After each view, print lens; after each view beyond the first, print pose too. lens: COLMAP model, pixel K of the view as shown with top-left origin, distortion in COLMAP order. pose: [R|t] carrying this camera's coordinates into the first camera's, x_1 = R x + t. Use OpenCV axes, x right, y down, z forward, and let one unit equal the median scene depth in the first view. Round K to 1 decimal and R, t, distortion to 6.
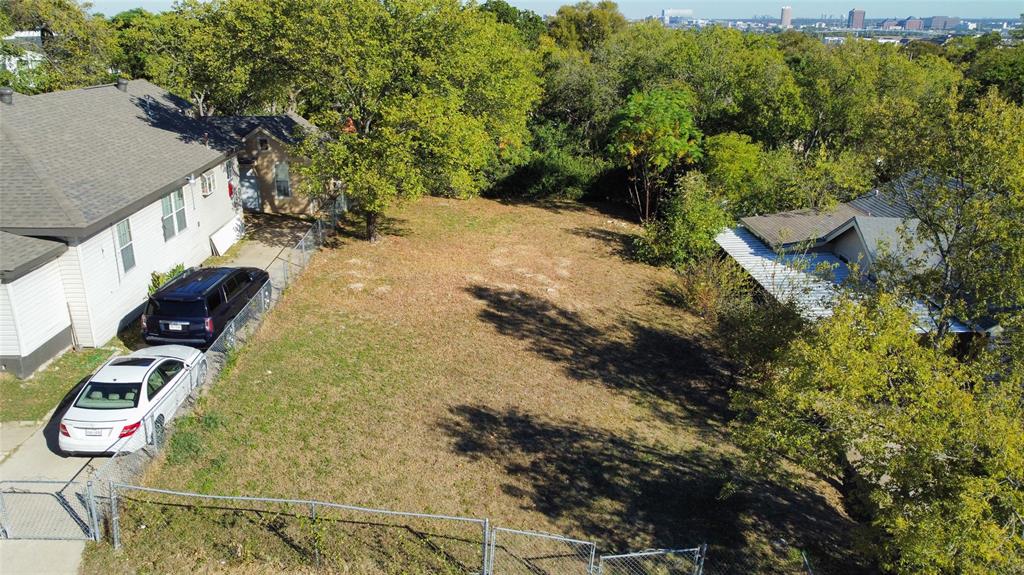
lens RADIAL K [[771.7, 0, 509.7], [0, 771.7, 284.1], [0, 0, 1]] dist [0.006432, -0.011326]
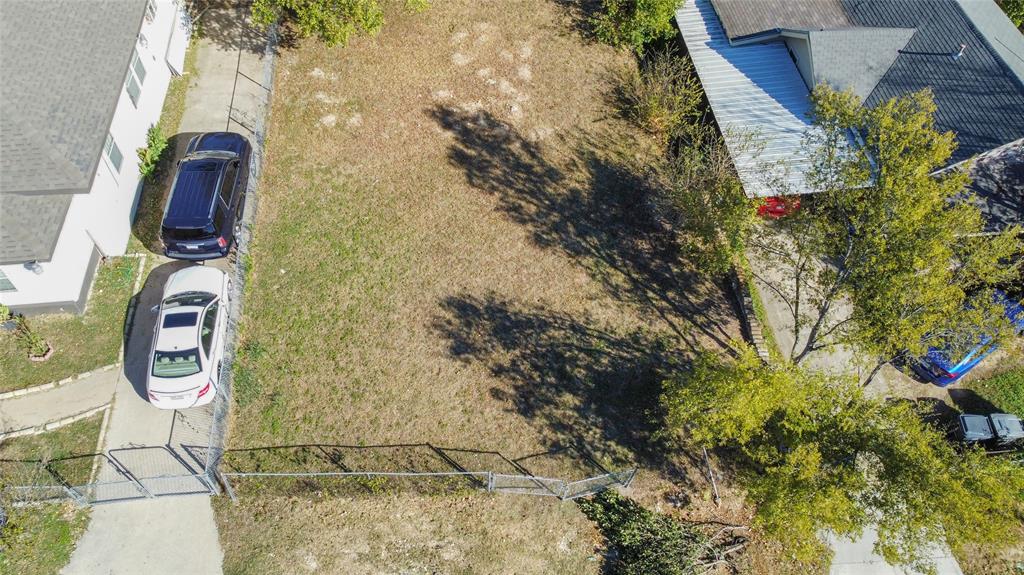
lens RADIAL K [[771.7, 0, 506.7], [0, 771.7, 284.2], [0, 0, 1]] dist [0.006432, -0.011326]
pose [[0.996910, -0.065797, 0.042904, -0.021363], [0.030318, 0.826191, 0.562574, -0.486175], [-0.072463, -0.559535, 0.825633, -0.003191]]
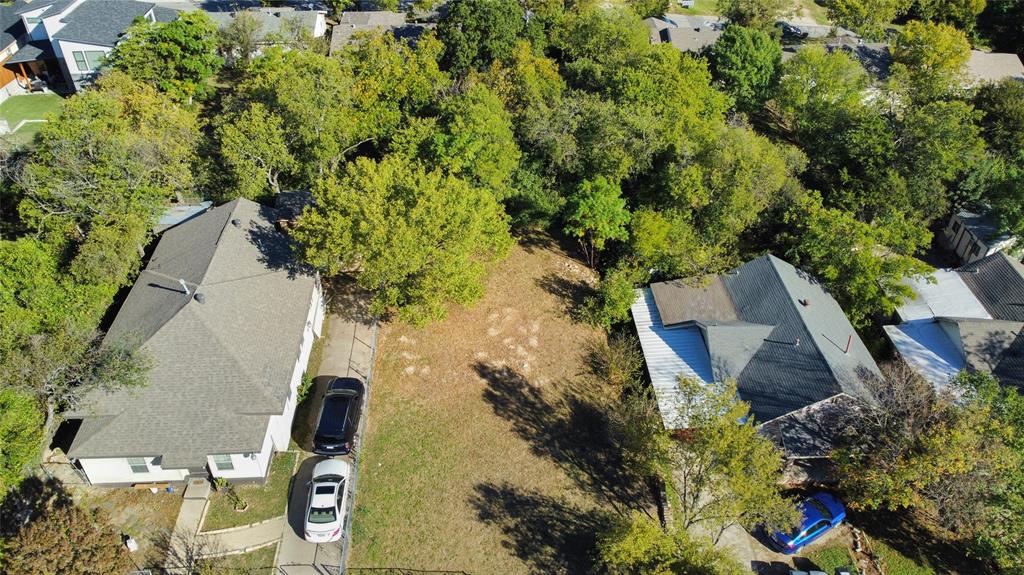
lens RADIAL K [[771.7, 0, 508.0], [0, 771.7, 284.1], [0, 0, 1]] dist [0.006432, -0.011326]
pose [[0.999583, -0.025344, 0.013829, -0.003244], [0.019533, 0.946367, 0.322502, -0.877699], [-0.021261, -0.322097, 0.946468, -0.657313]]
